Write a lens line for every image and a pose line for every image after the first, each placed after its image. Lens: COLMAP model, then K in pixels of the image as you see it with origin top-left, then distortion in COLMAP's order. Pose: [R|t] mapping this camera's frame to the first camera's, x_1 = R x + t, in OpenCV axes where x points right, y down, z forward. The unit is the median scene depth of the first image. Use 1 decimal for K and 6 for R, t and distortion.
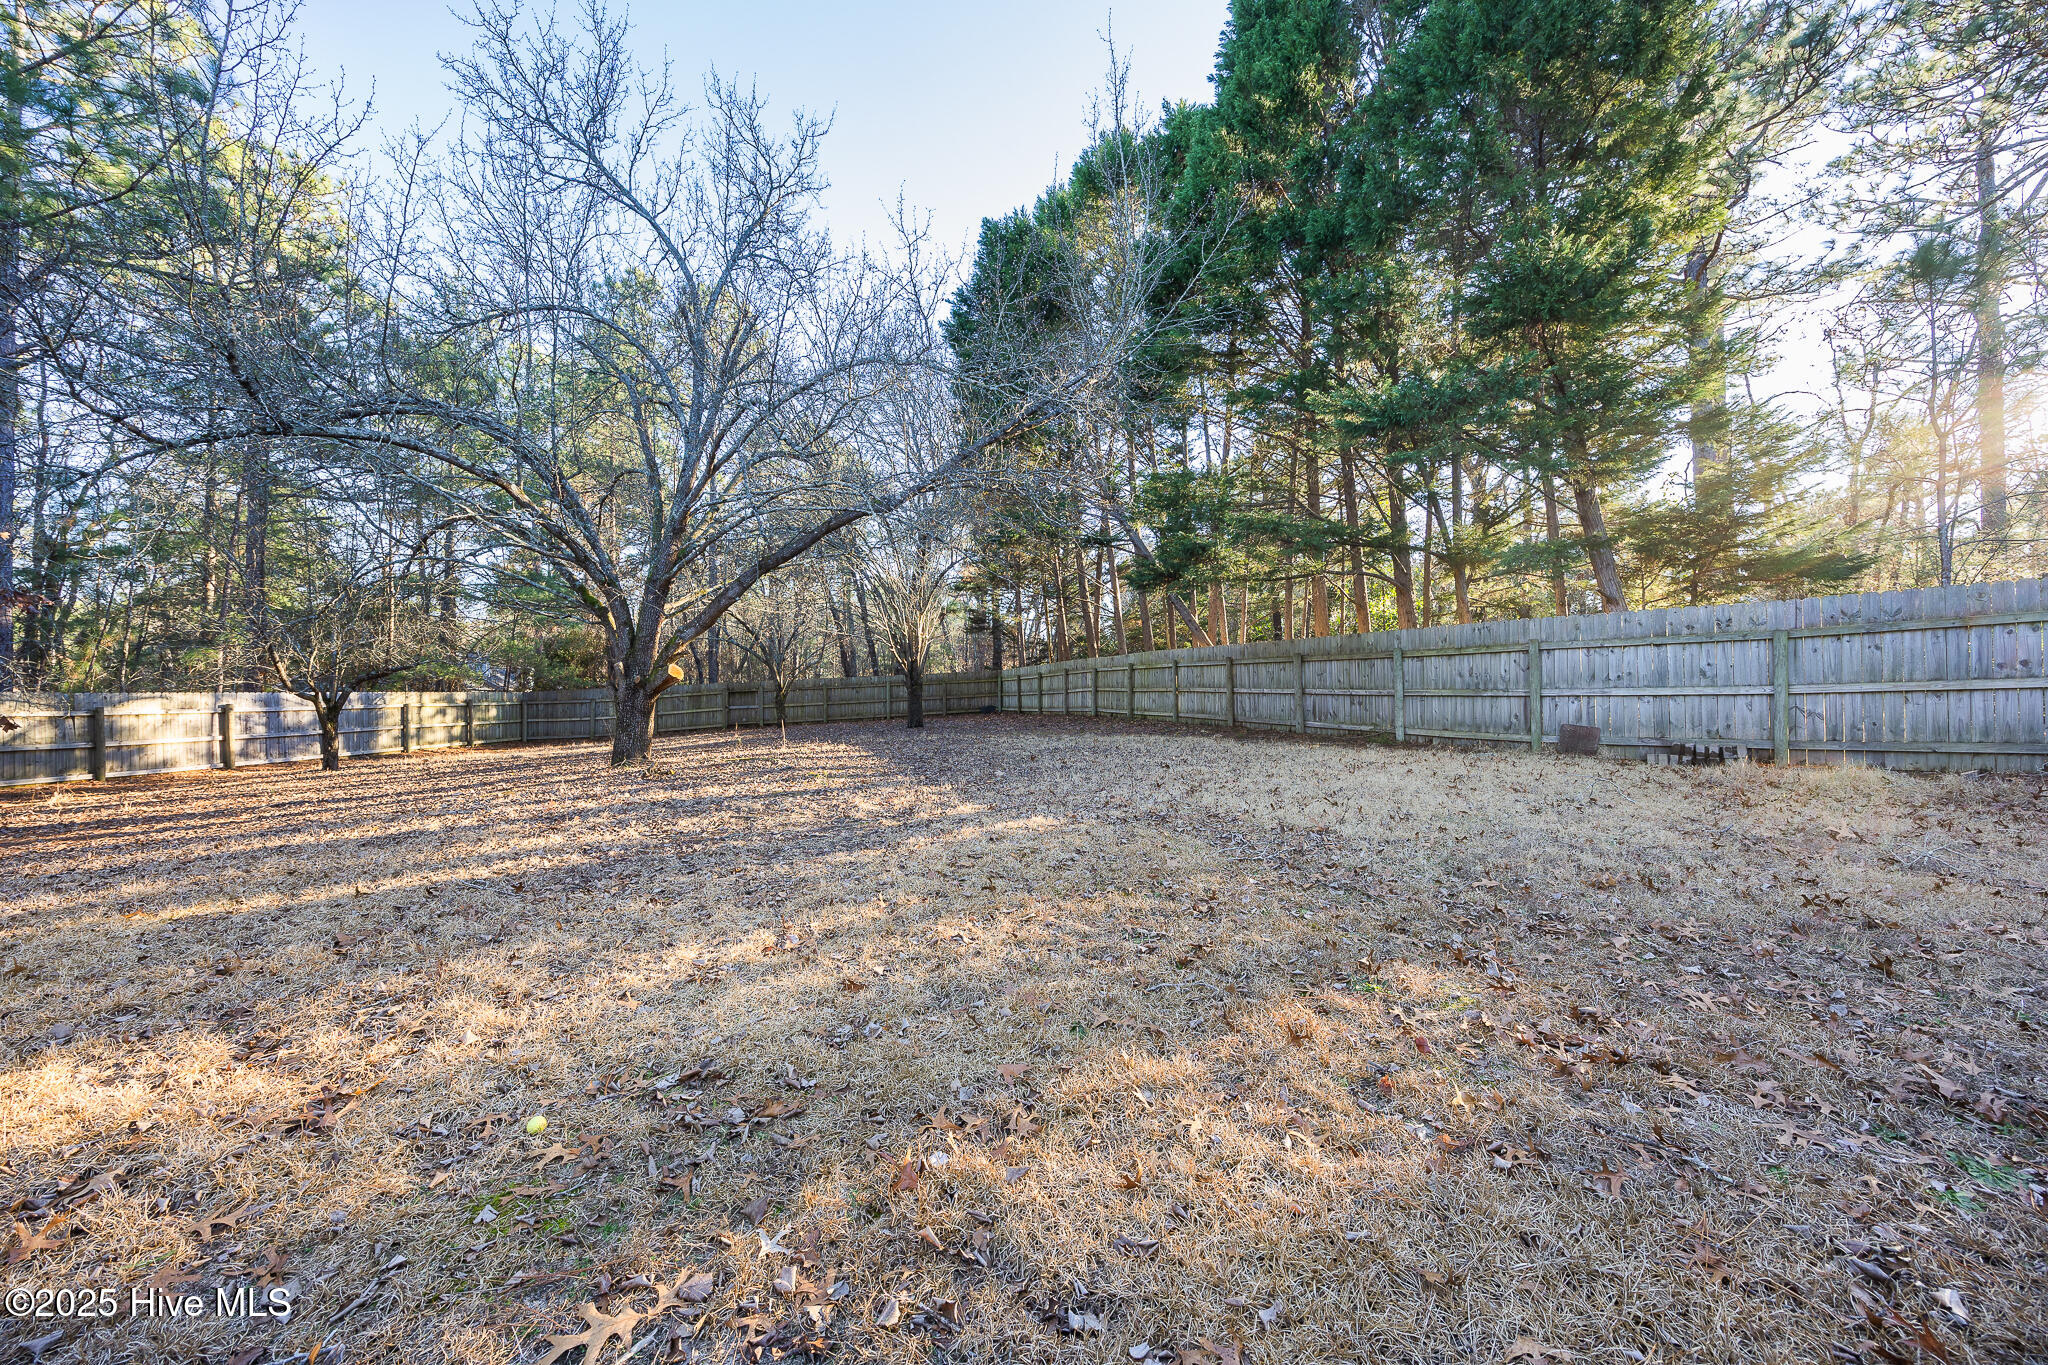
lens RADIAL K [[790.5, 0, 1024.6], [0, 790.5, 688.3], [0, 0, 1]] dist [-0.002086, -0.000103]
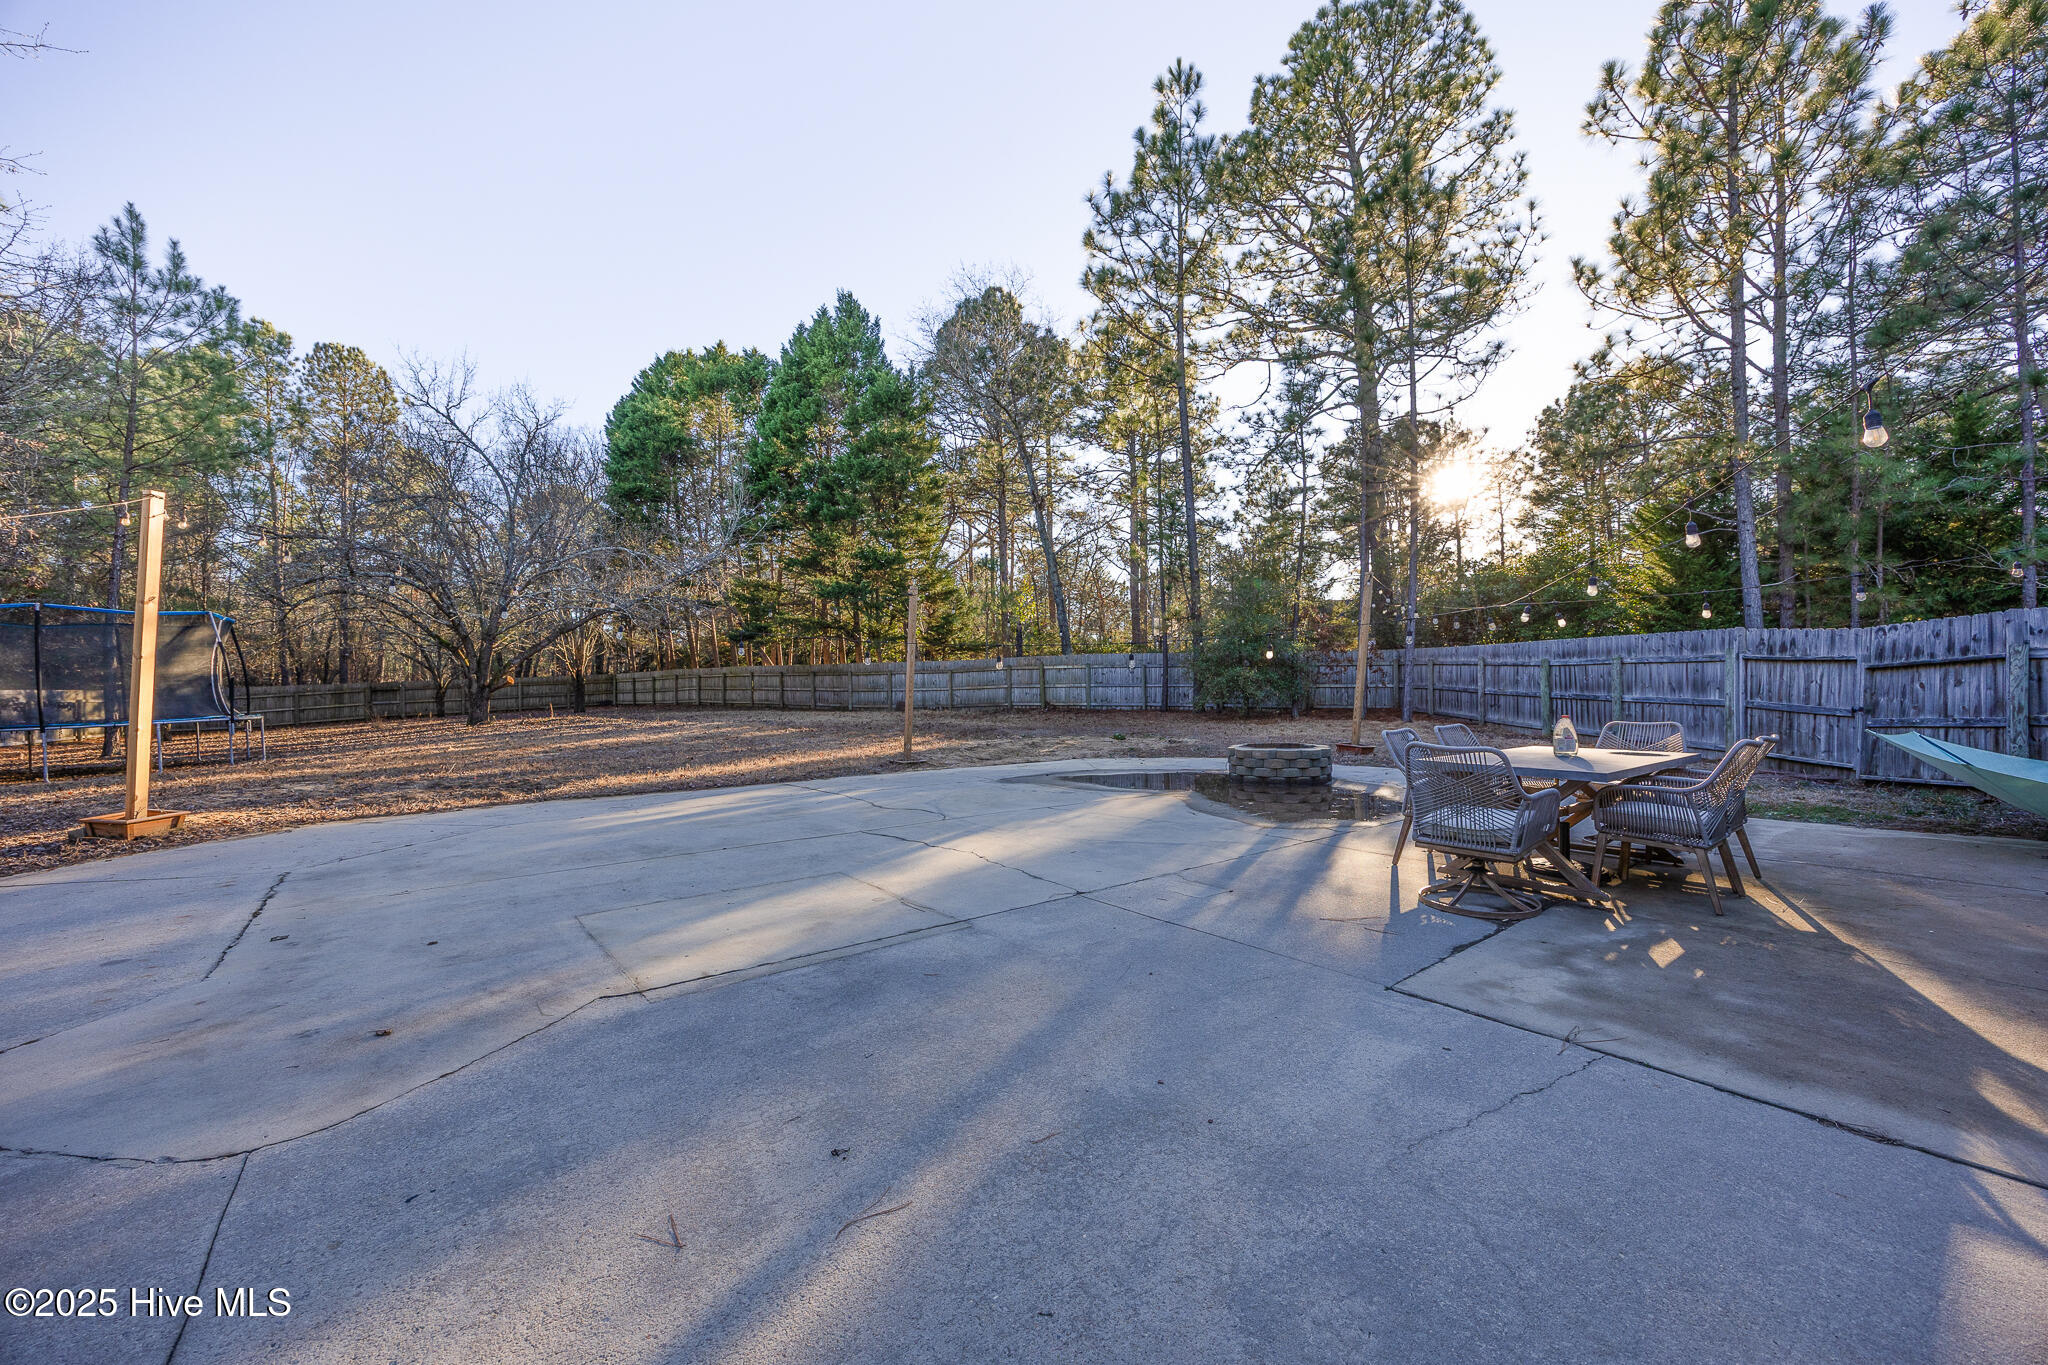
lens RADIAL K [[790.5, 0, 1025.1], [0, 790.5, 686.9], [0, 0, 1]] dist [-0.002086, -0.000103]
pose [[0.865194, 0.002126, 0.501432, -0.217544], [-0.001528, 0.999998, -0.001603, 0.000167], [-0.501434, 0.000621, 0.865196, -1.092833]]
